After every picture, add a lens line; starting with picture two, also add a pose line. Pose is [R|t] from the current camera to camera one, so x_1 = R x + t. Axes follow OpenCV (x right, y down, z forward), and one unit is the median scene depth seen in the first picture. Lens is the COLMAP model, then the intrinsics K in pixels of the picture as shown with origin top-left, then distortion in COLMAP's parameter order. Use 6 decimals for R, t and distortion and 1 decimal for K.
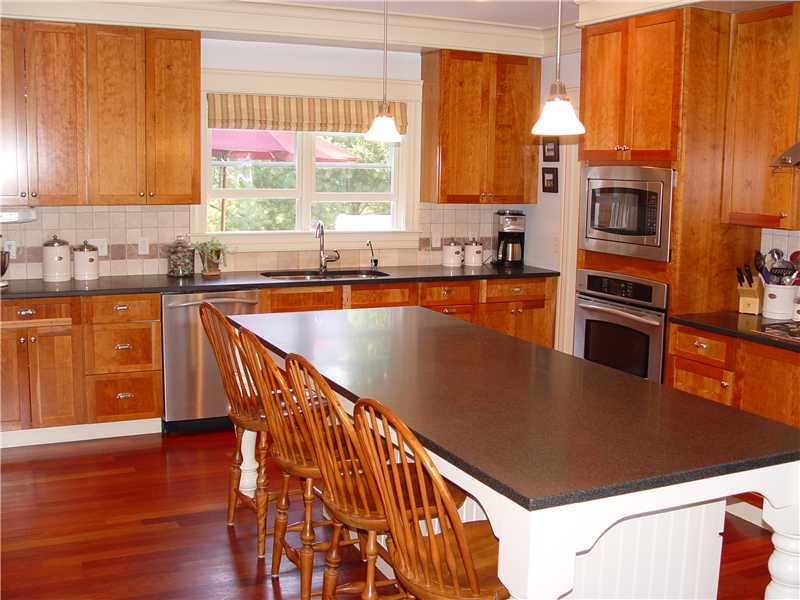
lens RADIAL K [[928.7, 0, 400.0], [0, 928.7, 300.0], [0, 0, 1]] dist [-0.207574, 0.298826]
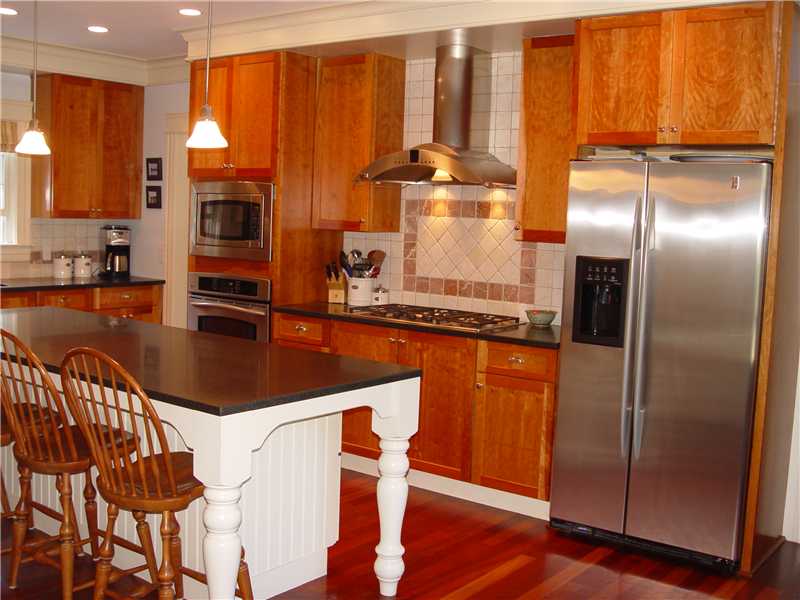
lens RADIAL K [[928.7, 0, 400.0], [0, 928.7, 300.0], [0, 0, 1]] dist [-0.207574, 0.298826]
pose [[0.892404, -0.028346, 0.450345, -0.089694], [0.043312, 0.998798, -0.022960, 0.039150], [-0.449153, 0.039996, 0.892559, -0.134384]]
